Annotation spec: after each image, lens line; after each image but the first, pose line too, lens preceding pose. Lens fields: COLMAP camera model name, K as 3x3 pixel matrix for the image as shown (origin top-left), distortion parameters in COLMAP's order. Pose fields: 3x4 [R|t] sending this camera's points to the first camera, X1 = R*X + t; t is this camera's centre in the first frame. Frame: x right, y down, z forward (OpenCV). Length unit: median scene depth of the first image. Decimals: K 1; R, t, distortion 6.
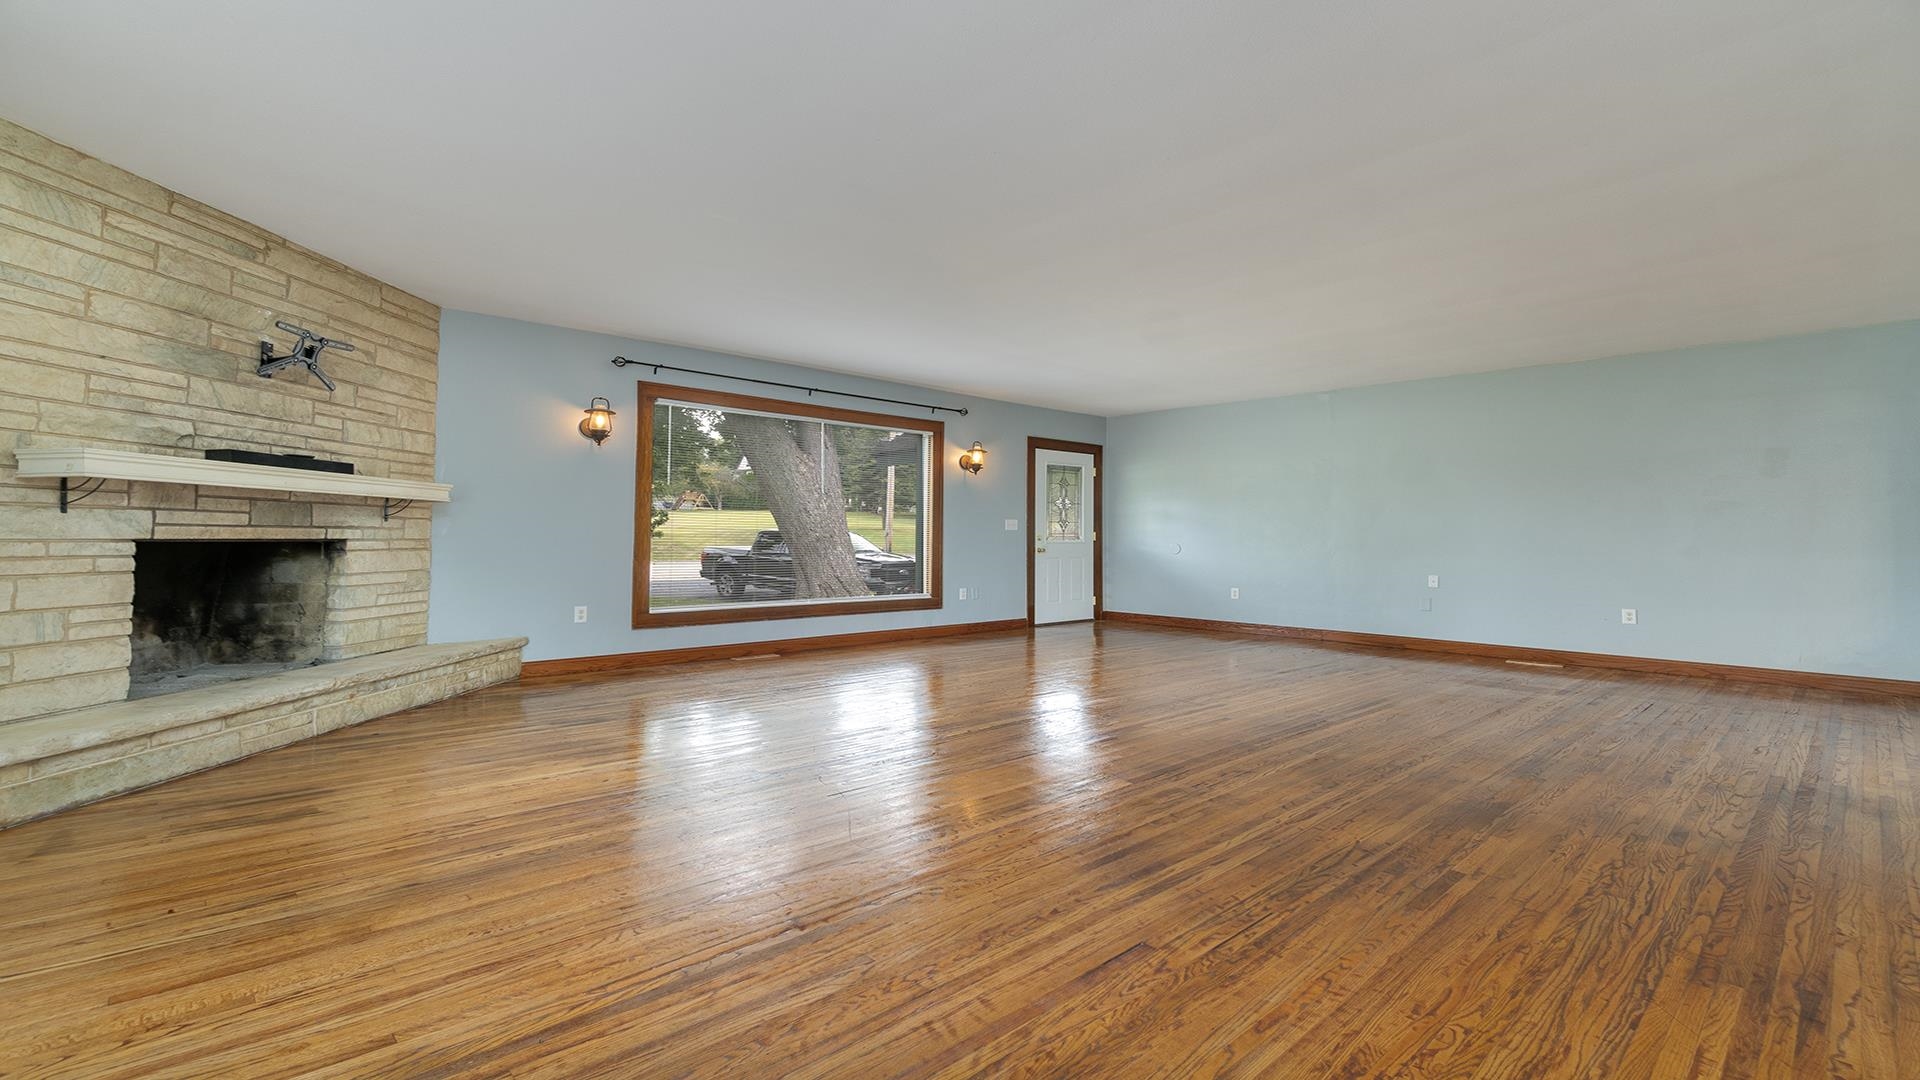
lens RADIAL K [[847.1, 0, 958.6], [0, 847.1, 499.6], [0, 0, 1]] dist [-0.000163, 0.000118]
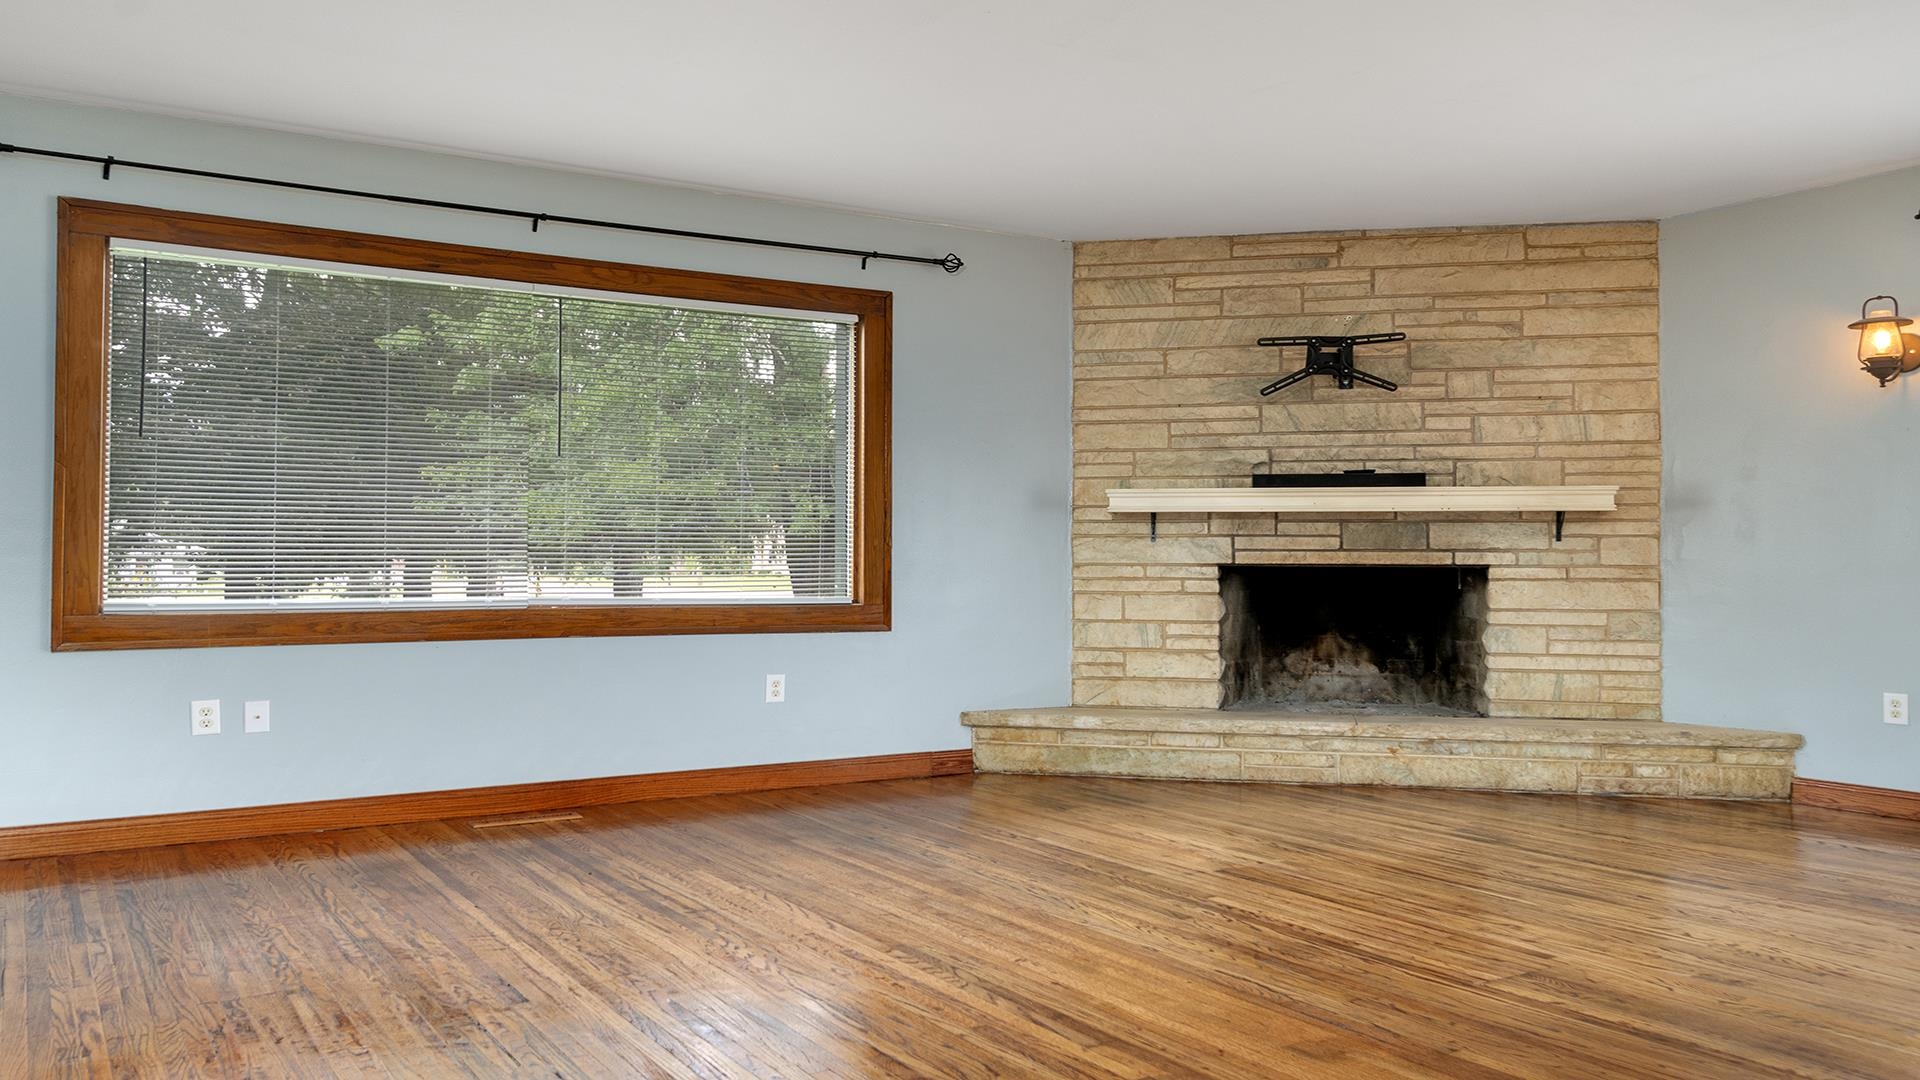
lens RADIAL K [[1506.2, 0, 969.0], [0, 1506.2, 513.6], [0, 0, 1]] dist [0.003357, -0.002618]
pose [[-0.180699, -0.037594, -0.982820, 0.840900], [0.040284, 0.998148, -0.045586, 0.048148], [0.982713, -0.047829, -0.178850, 0.864330]]
